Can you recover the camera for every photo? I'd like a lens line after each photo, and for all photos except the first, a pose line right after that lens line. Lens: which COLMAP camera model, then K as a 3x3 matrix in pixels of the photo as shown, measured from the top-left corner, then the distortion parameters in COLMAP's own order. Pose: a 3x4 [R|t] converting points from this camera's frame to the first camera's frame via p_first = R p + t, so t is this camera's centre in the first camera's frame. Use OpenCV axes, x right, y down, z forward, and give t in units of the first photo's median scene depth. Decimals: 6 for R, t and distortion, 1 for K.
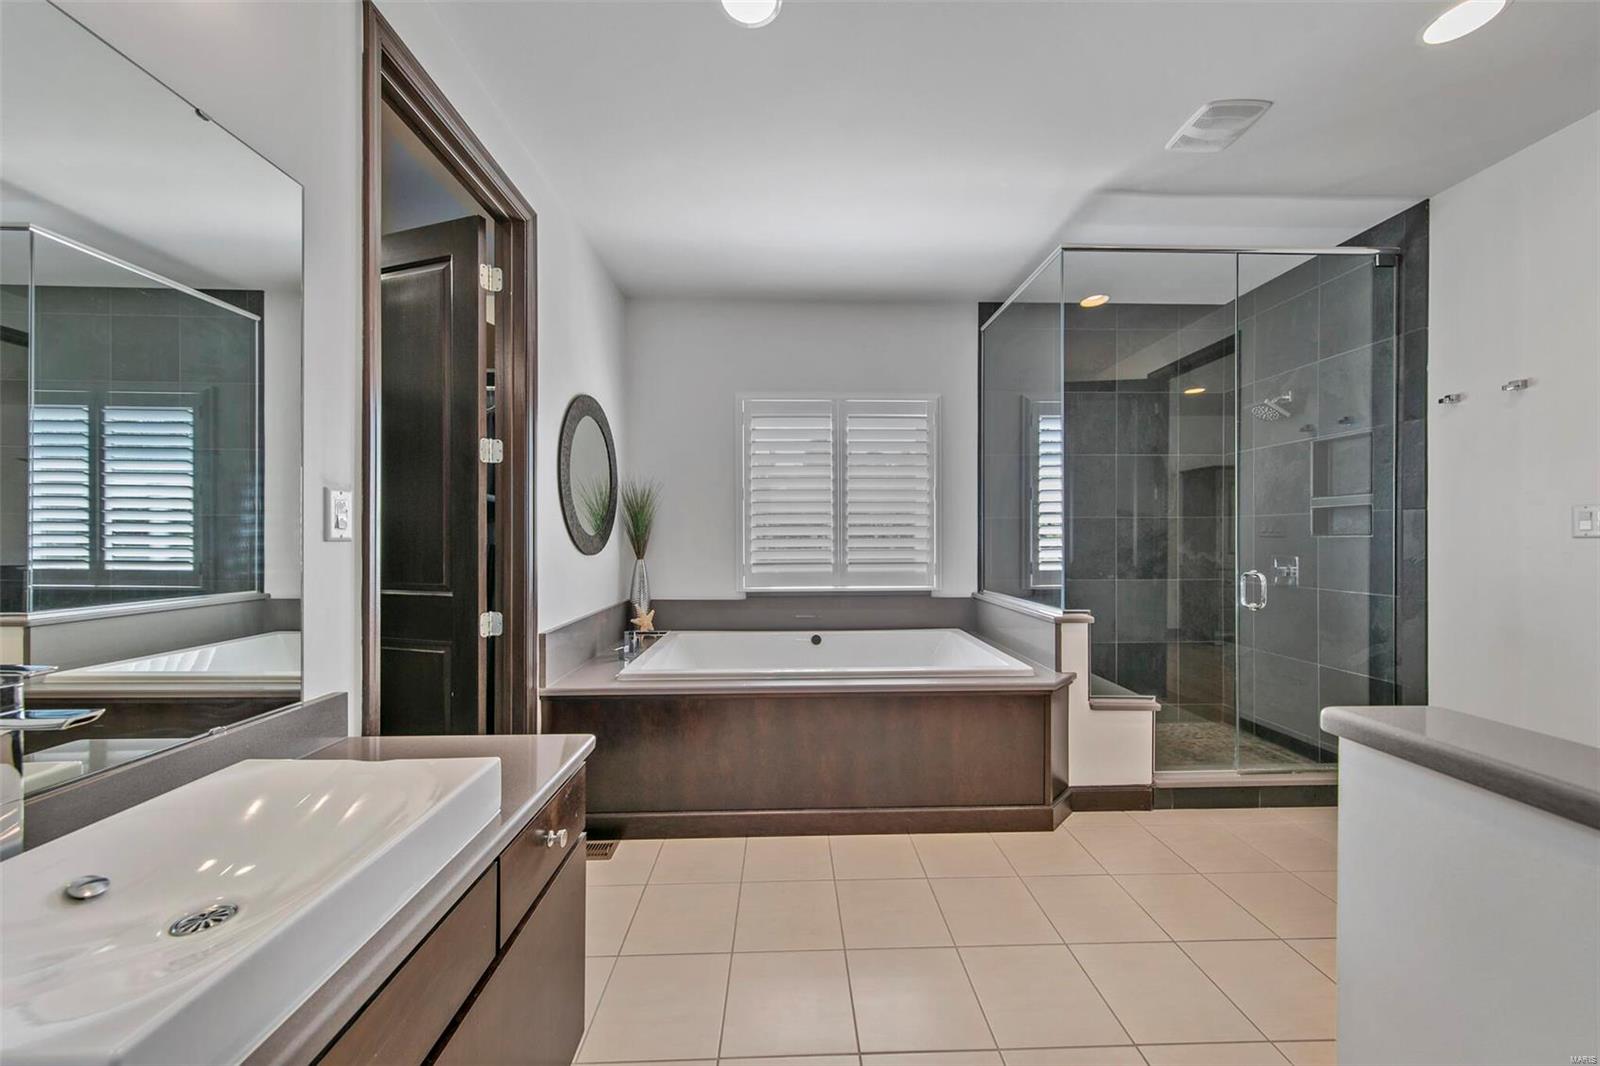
lens RADIAL K [[553.3, 0, 804.1], [0, 553.3, 537.2], [0, 0, 1]] dist [0.001934, 0.000041]
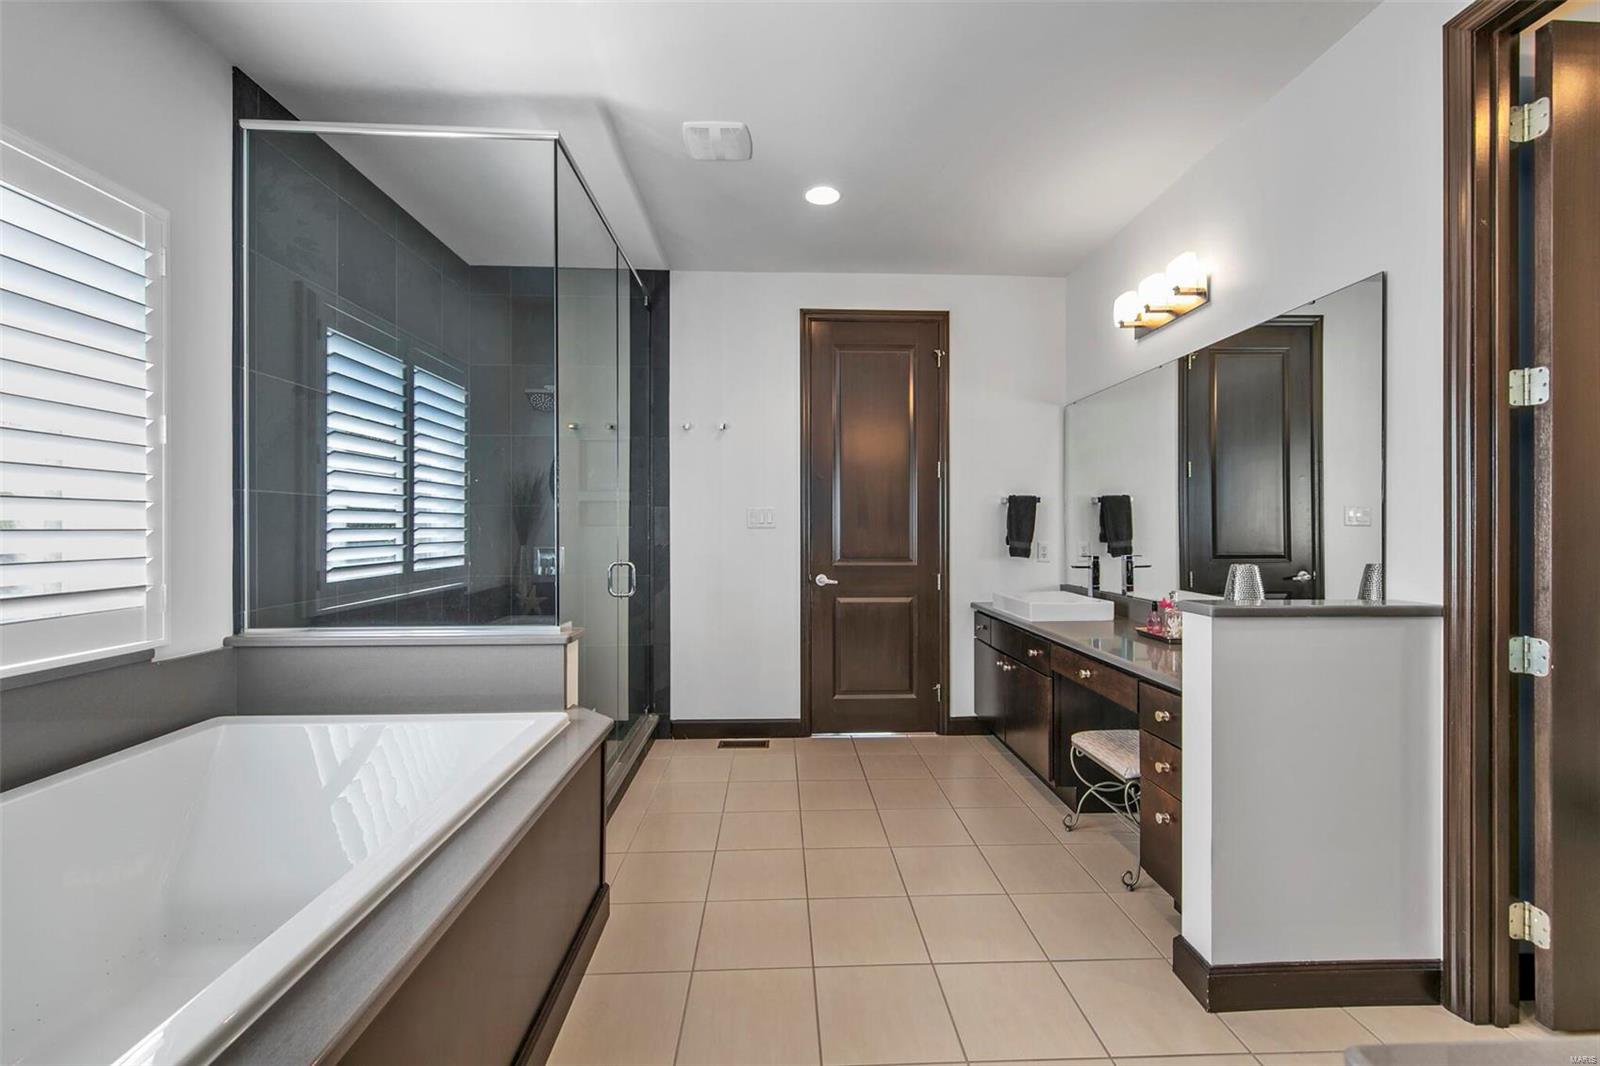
lens RADIAL K [[666.5, 0, 805.4], [0, 666.5, 535.4], [0, 0, 1]] dist [0.002959, 0.000094]
pose [[-0.011697, -0.008240, 0.999898, -0.311390], [0.005684, 0.999949, 0.008307, 0.004650], [-0.999915, 0.005780, -0.011649, 0.486122]]
